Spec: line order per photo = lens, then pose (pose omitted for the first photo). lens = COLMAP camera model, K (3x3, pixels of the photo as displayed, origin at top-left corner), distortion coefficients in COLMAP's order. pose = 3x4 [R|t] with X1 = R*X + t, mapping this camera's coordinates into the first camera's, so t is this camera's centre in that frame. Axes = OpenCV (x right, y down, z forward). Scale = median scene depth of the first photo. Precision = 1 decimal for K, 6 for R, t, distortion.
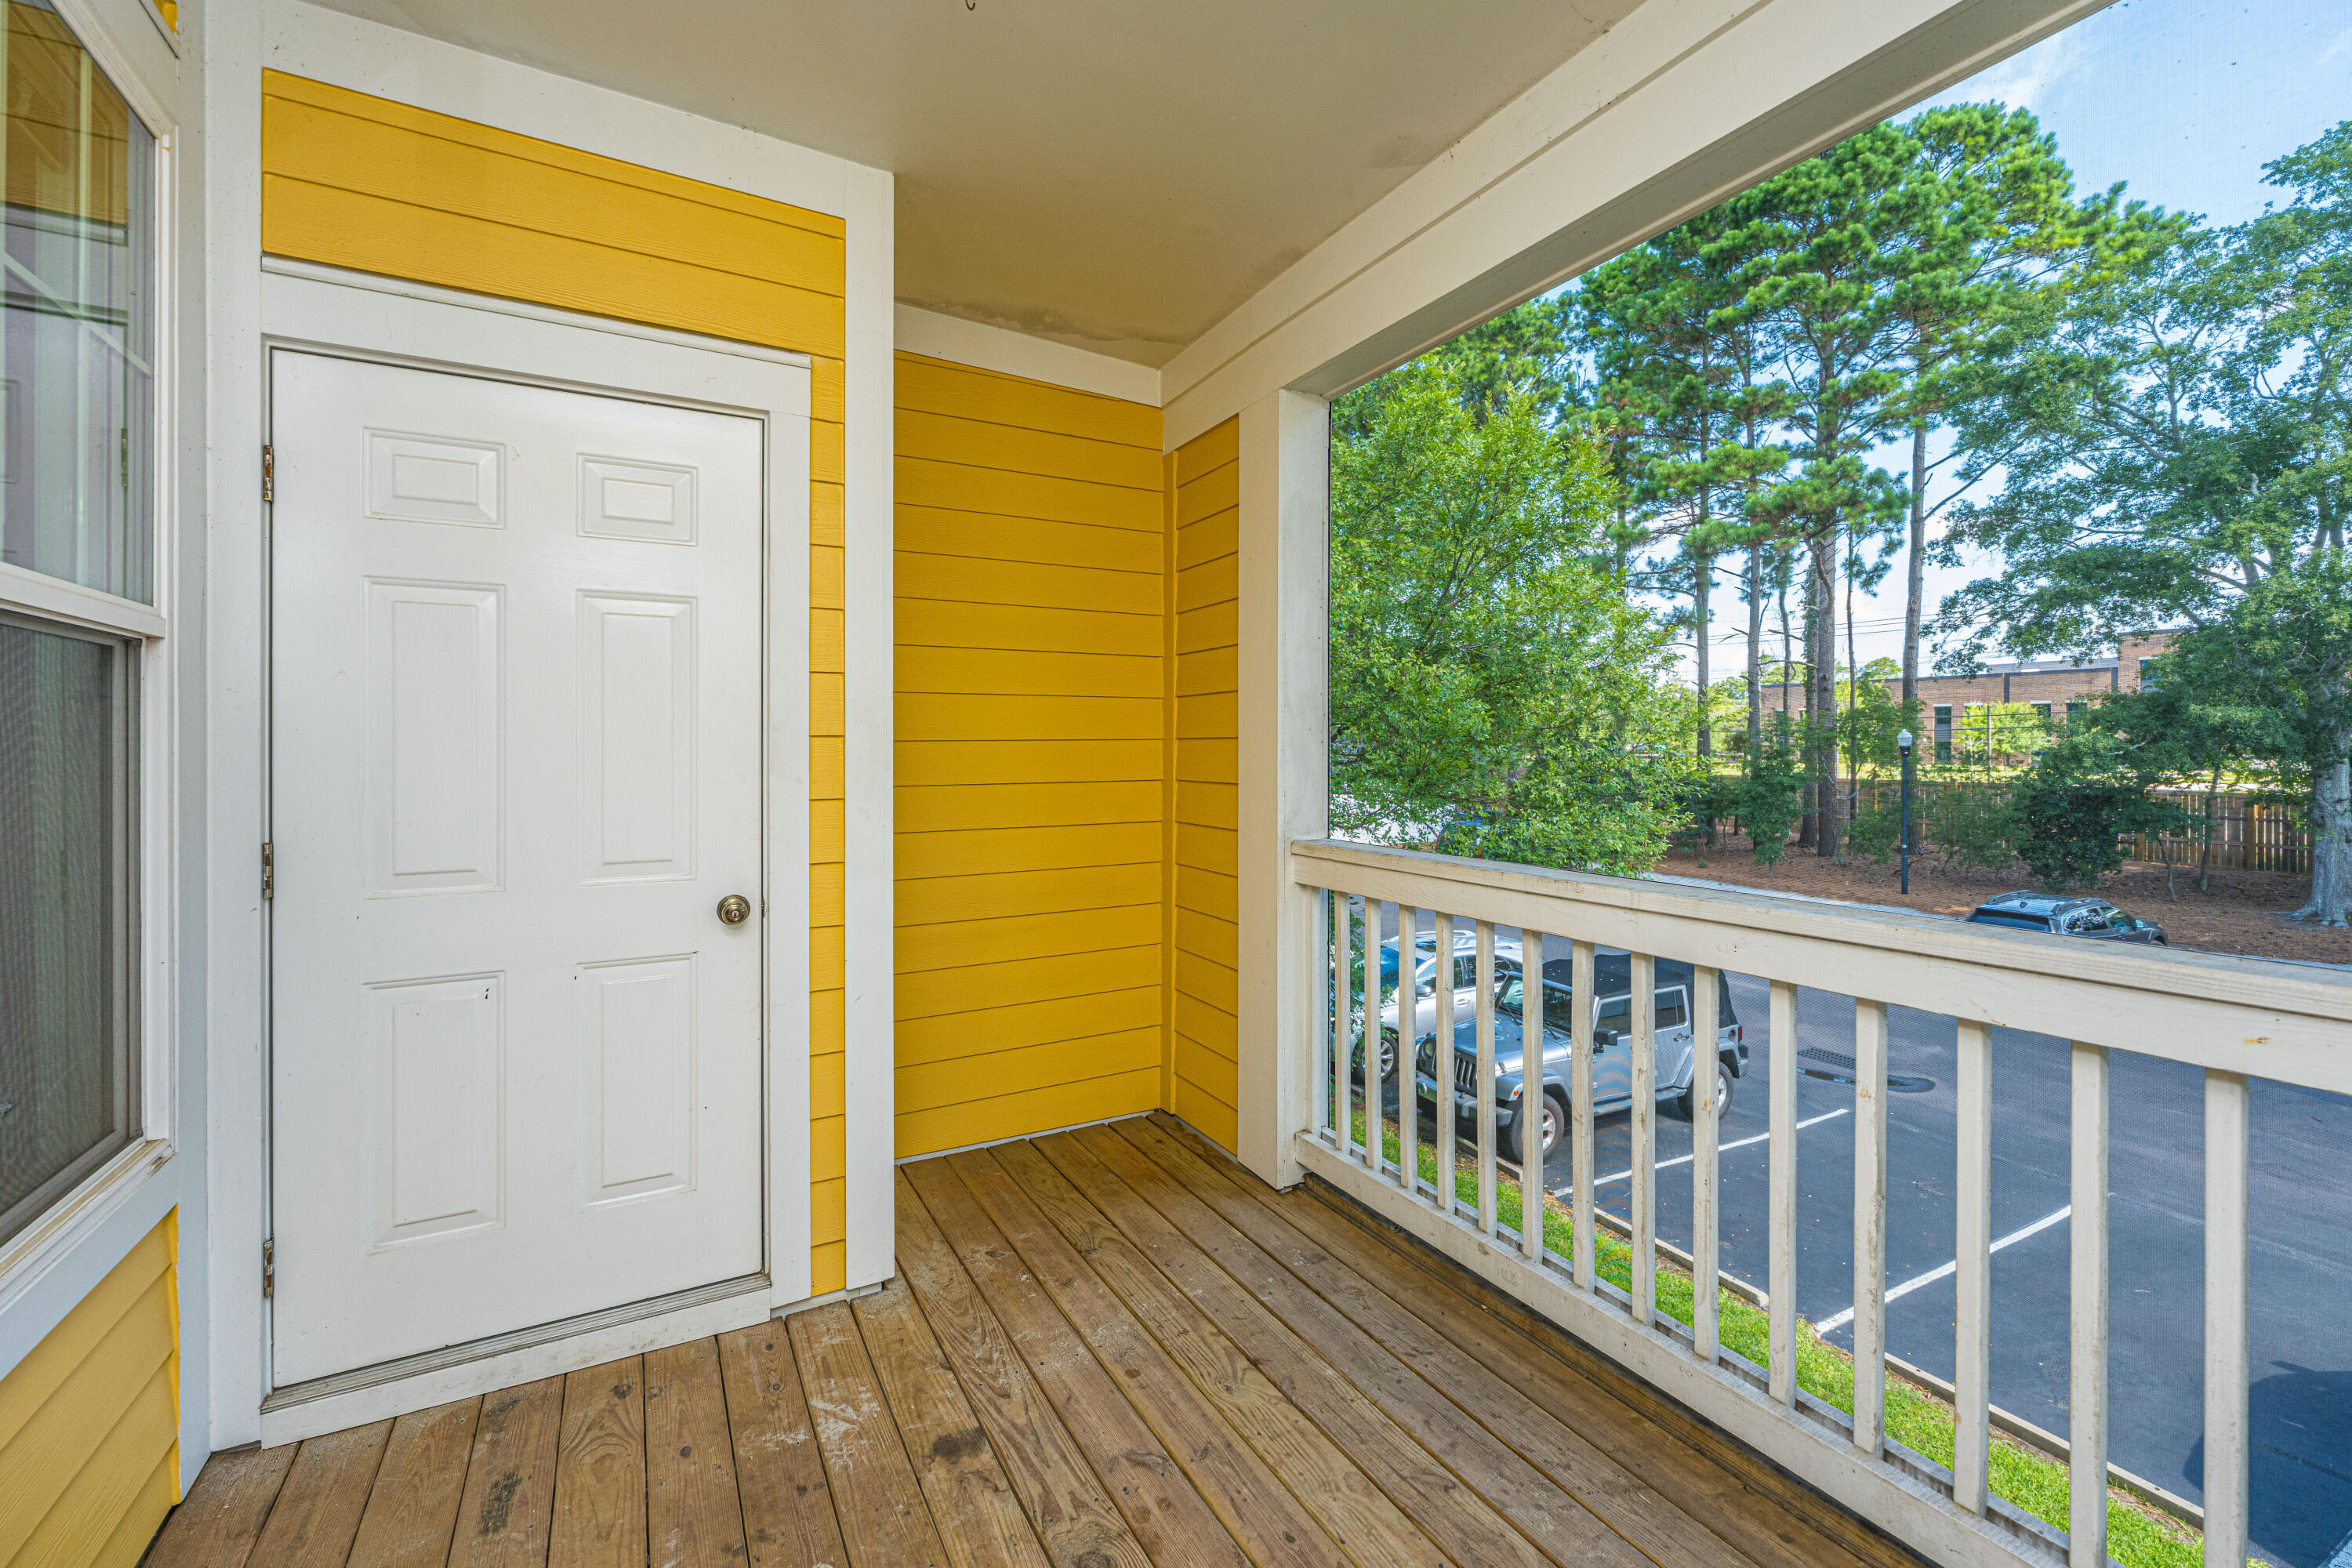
lens RADIAL K [[954.5, 0, 1162.4], [0, 954.5, 745.8], [0, 0, 1]] dist [-0.001897, -0.000099]
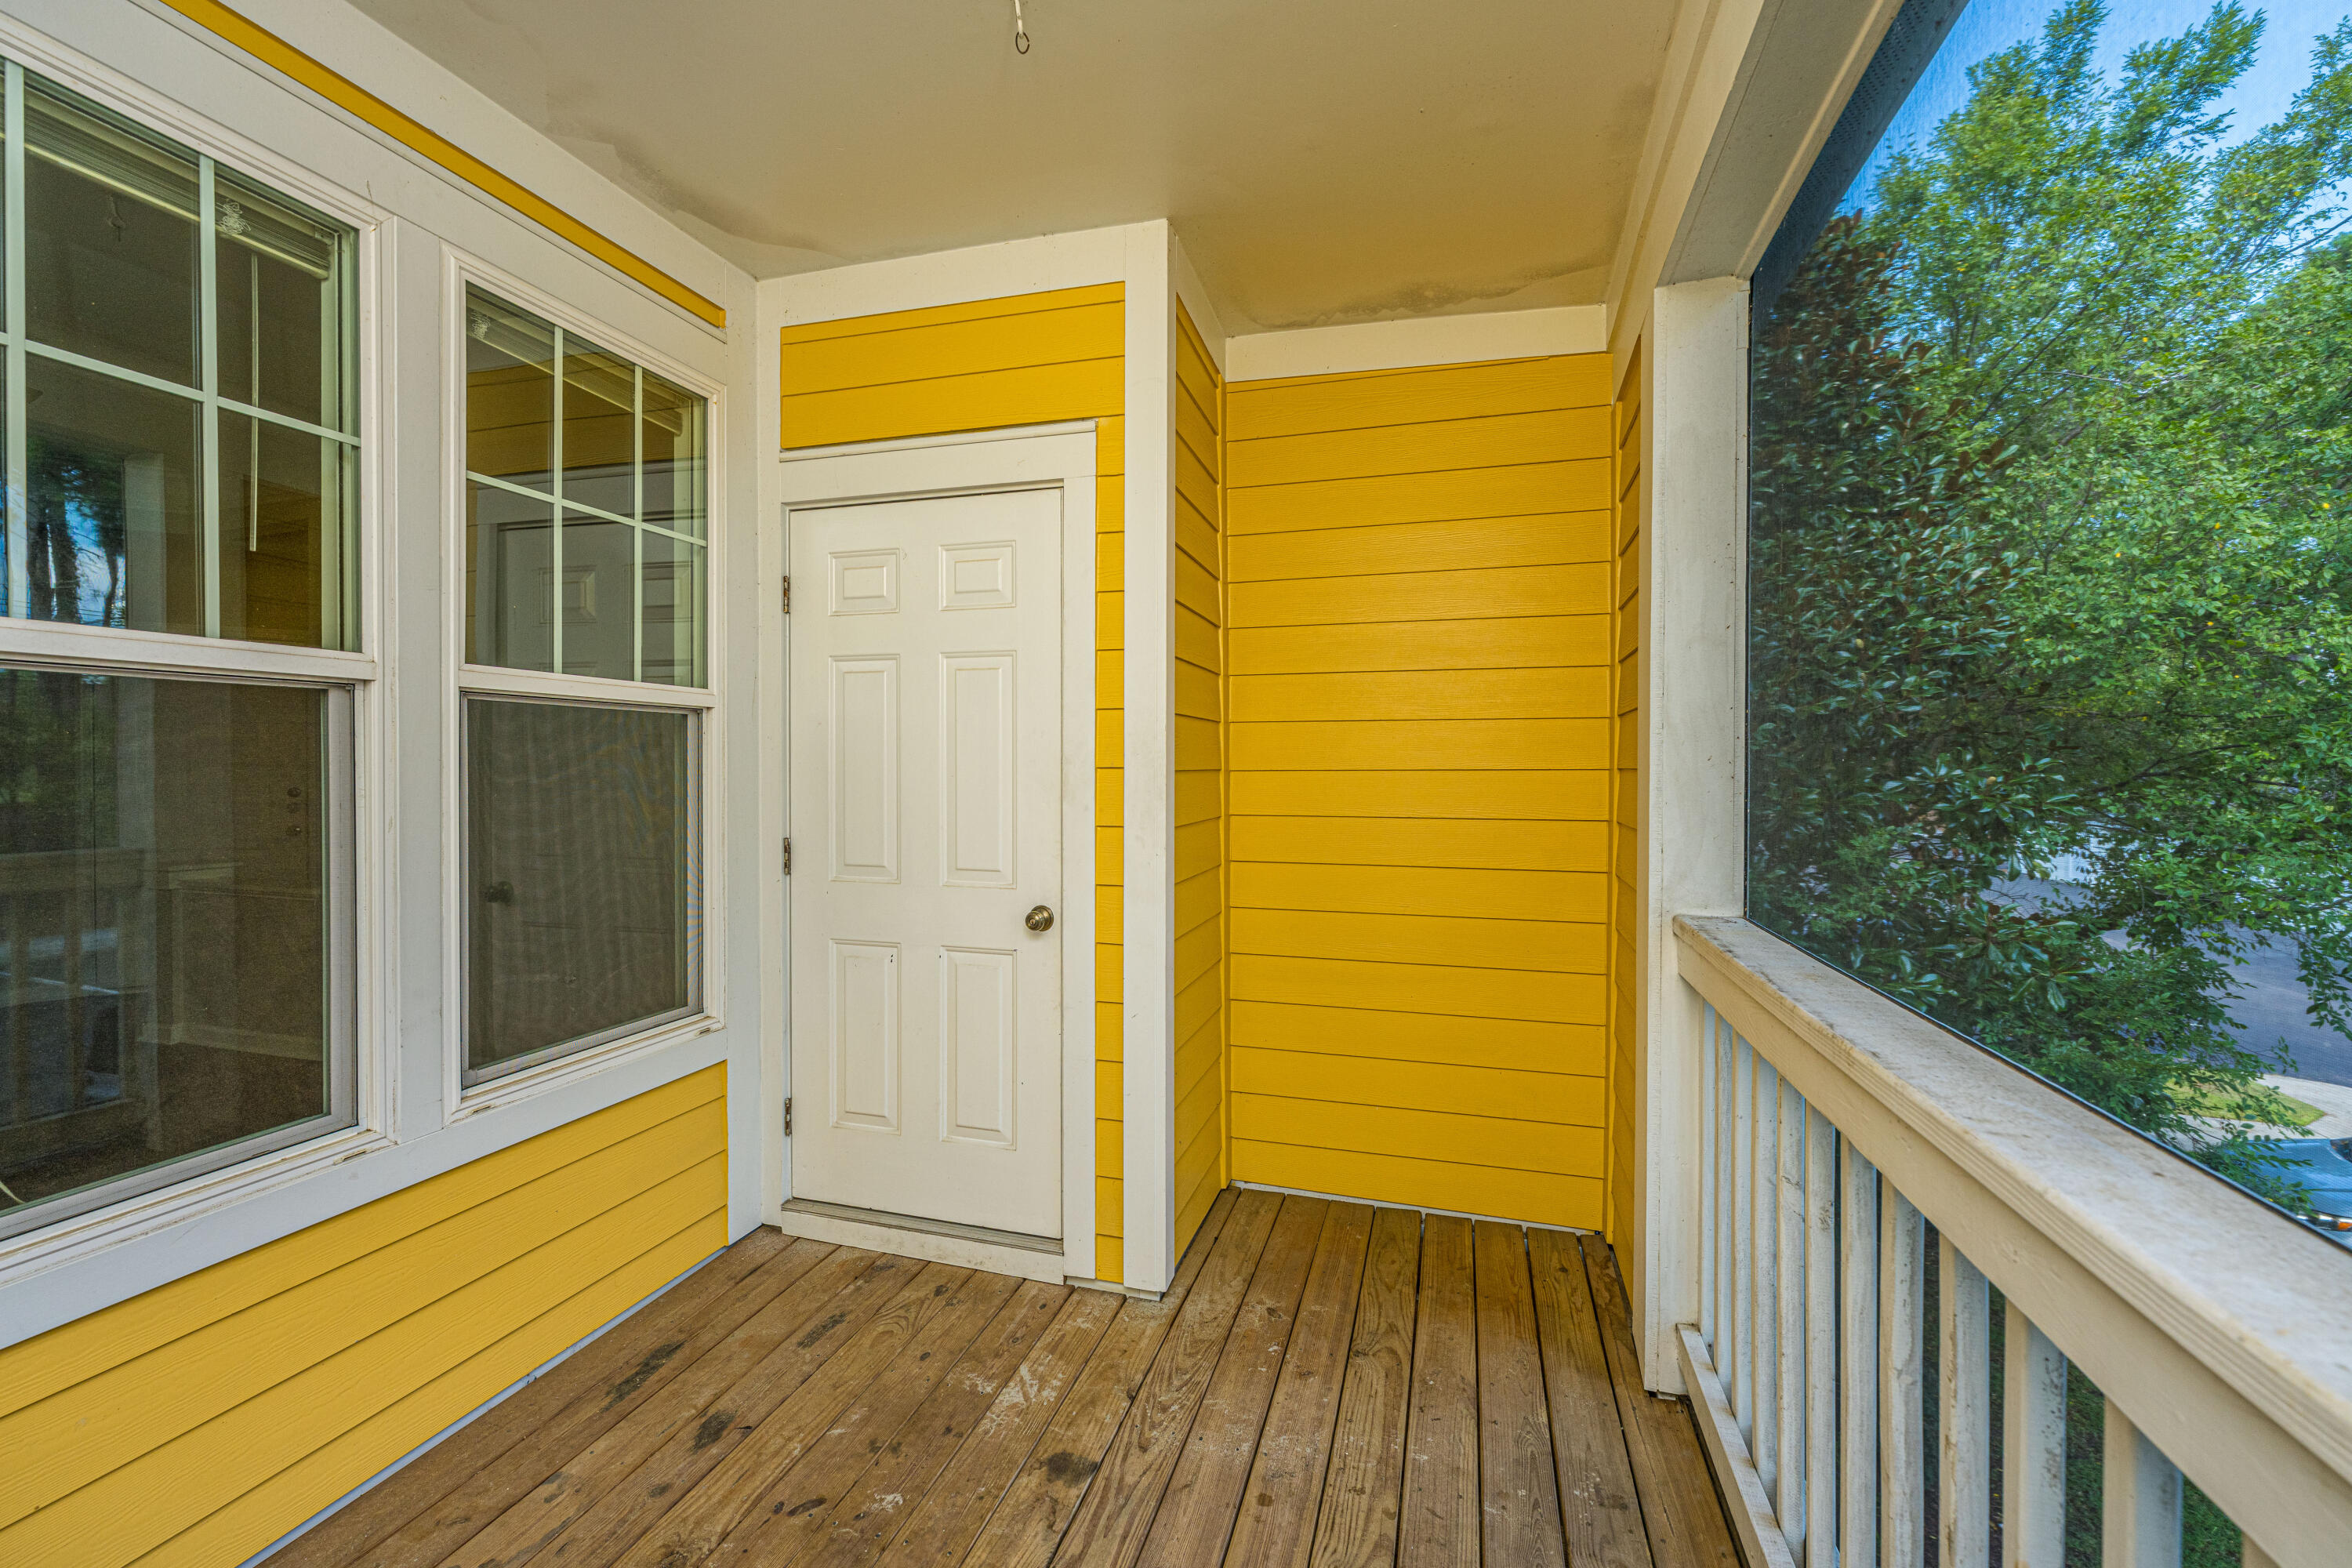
lens RADIAL K [[949.4, 0, 1192.1], [0, 949.4, 772.0], [0, 0, 1]] dist [-0.002065, -0.000115]
pose [[0.713485, 0.007925, -0.700626, 0.478258], [-0.004148, 0.999966, 0.007087, -0.013622], [0.700658, -0.002150, 0.713494, 0.305185]]
